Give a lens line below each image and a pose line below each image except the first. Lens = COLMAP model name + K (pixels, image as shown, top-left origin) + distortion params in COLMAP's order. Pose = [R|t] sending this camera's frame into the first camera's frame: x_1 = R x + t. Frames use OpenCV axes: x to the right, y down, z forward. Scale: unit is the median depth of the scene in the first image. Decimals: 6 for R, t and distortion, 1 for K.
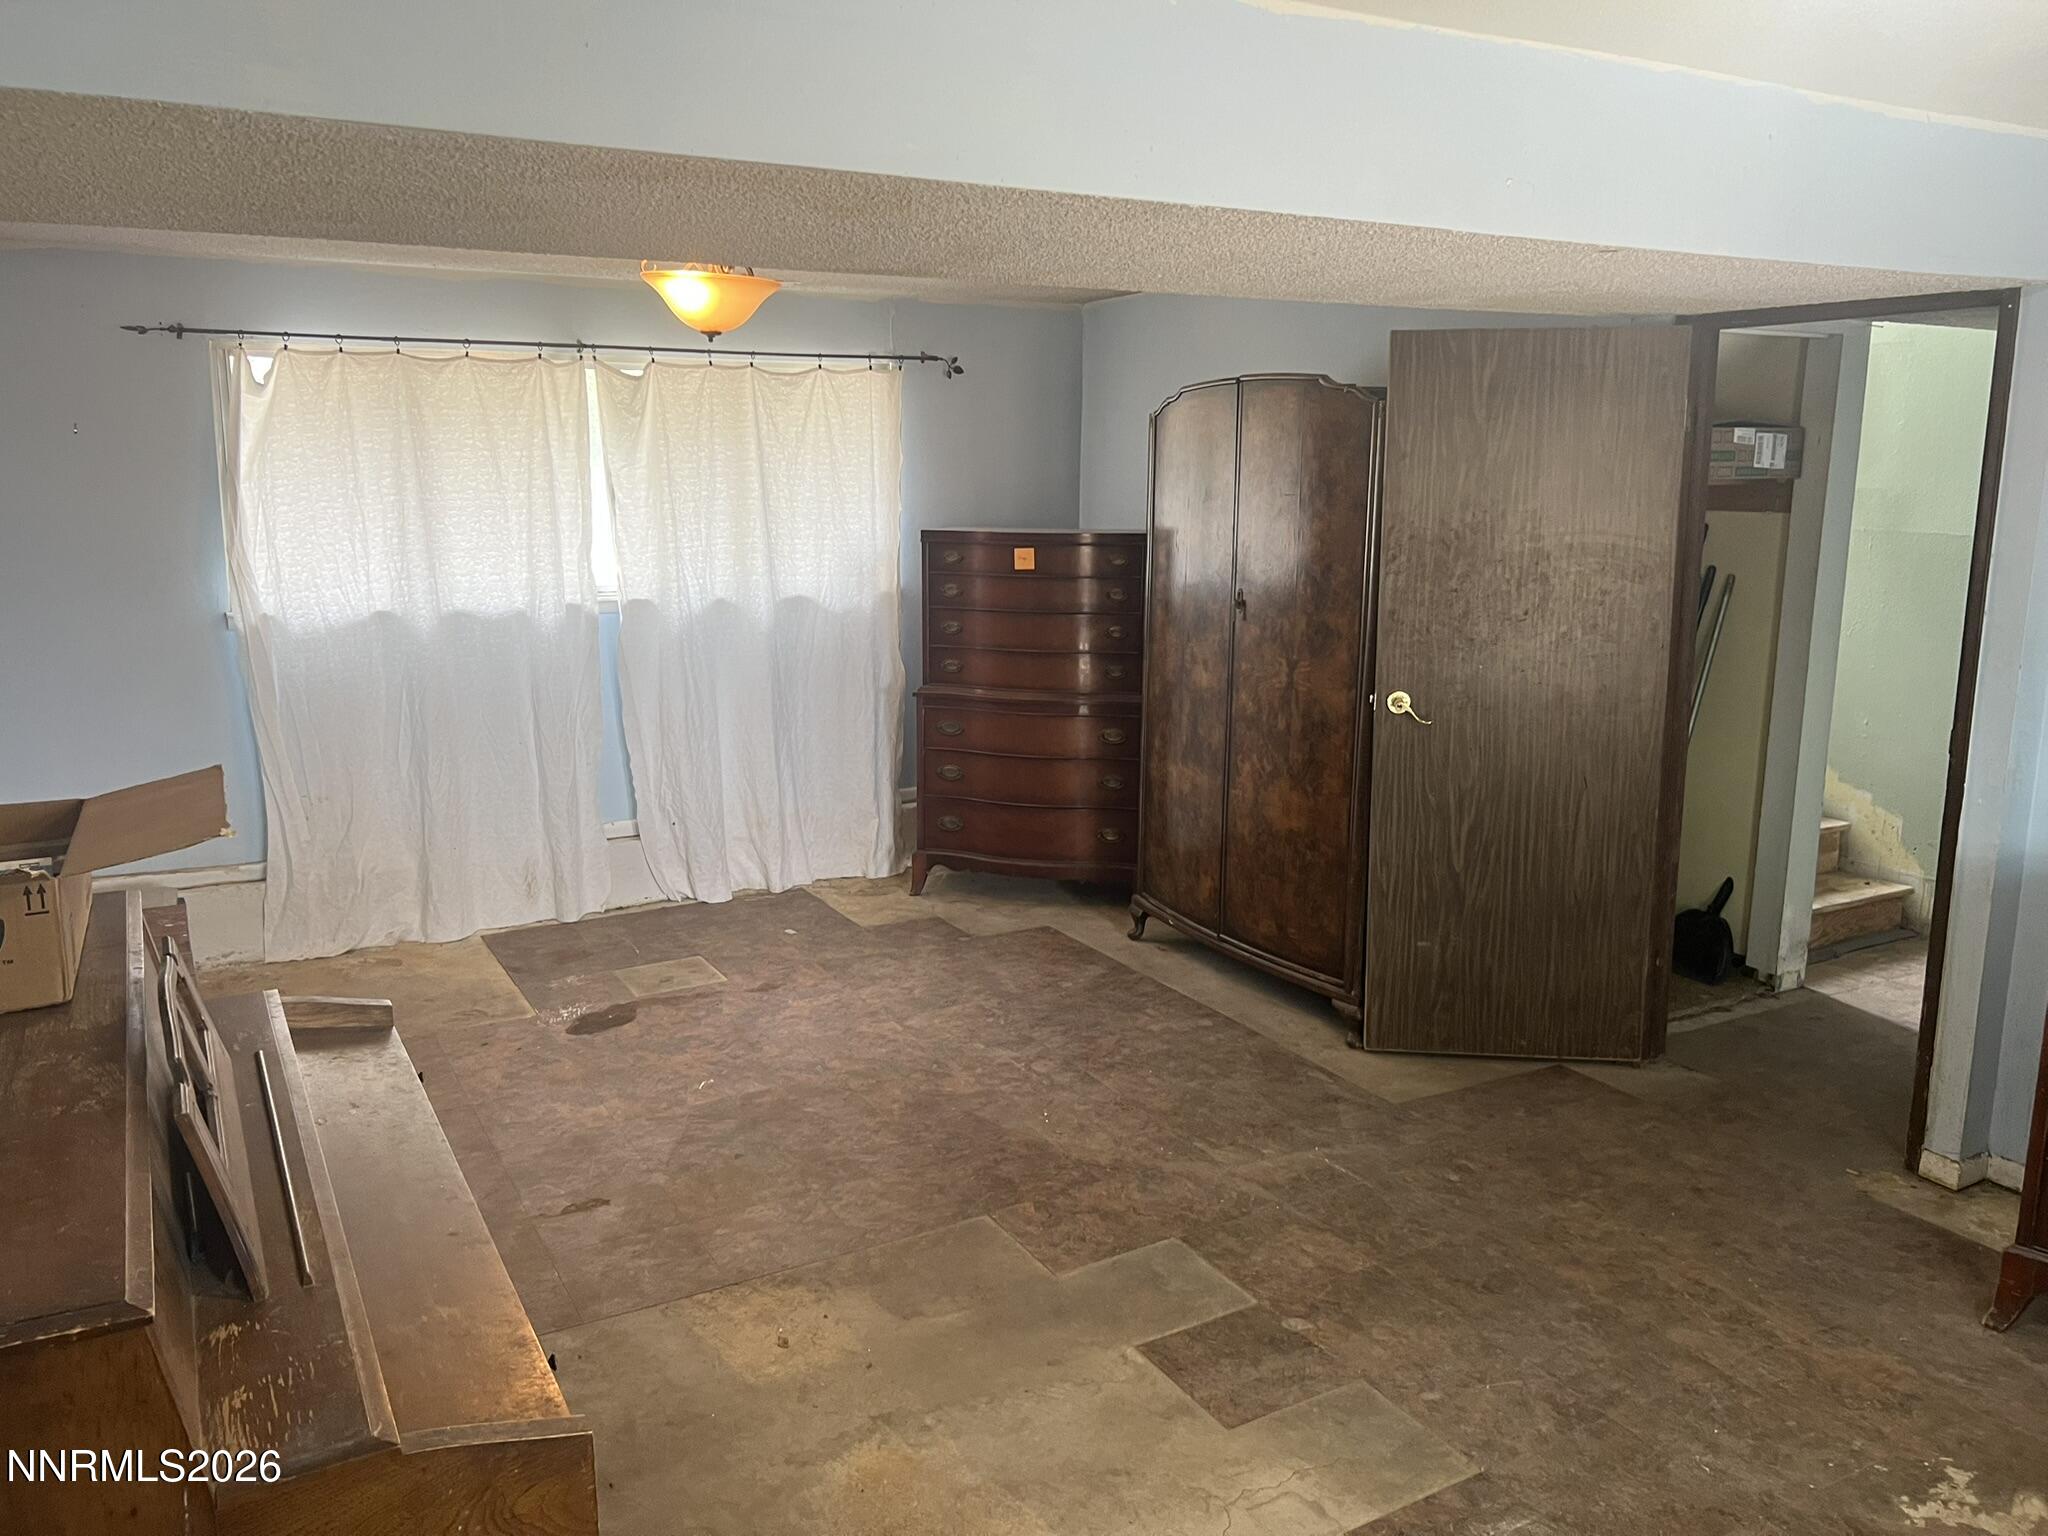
lens RADIAL K [[1548.4, 0, 1037.5], [0, 1548.4, 768.6], [0, 0, 1]] dist [0.005257, 0.001759]
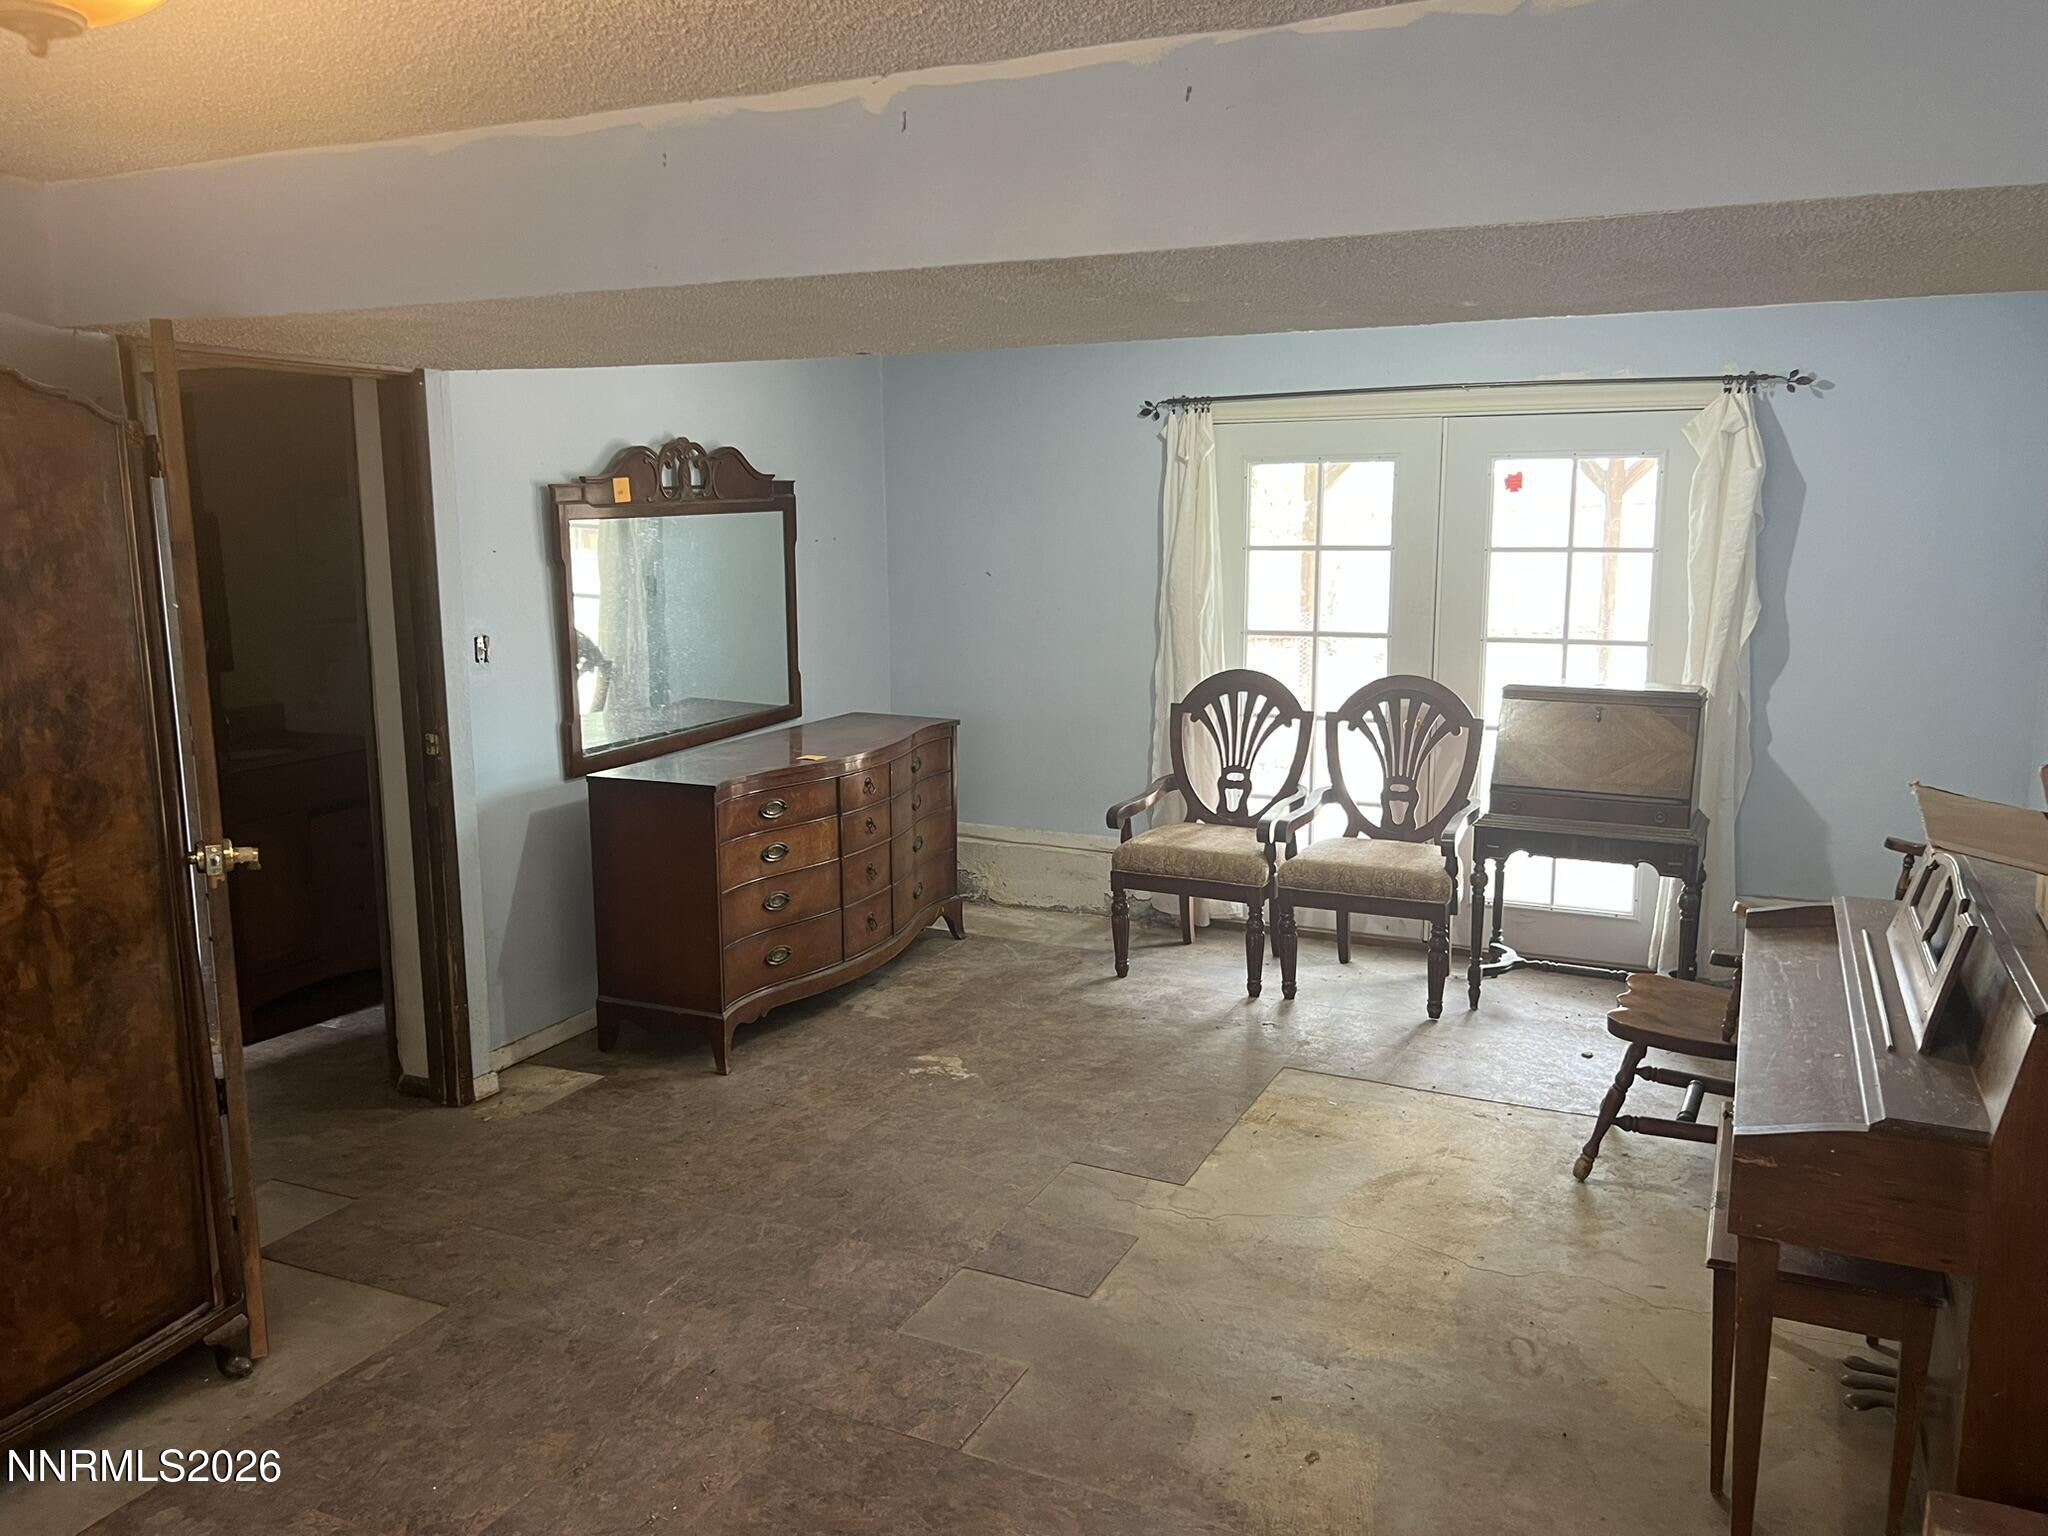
lens RADIAL K [[1548.4, 0, 1037.5], [0, 1548.4, 768.6], [0, 0, 1]] dist [0.005257, 0.001759]
pose [[-0.584181, -0.133886, 0.800504, -0.610654], [0.164868, 0.946162, 0.278562, -0.244052], [-0.794702, 0.294708, -0.530656, 1.217005]]
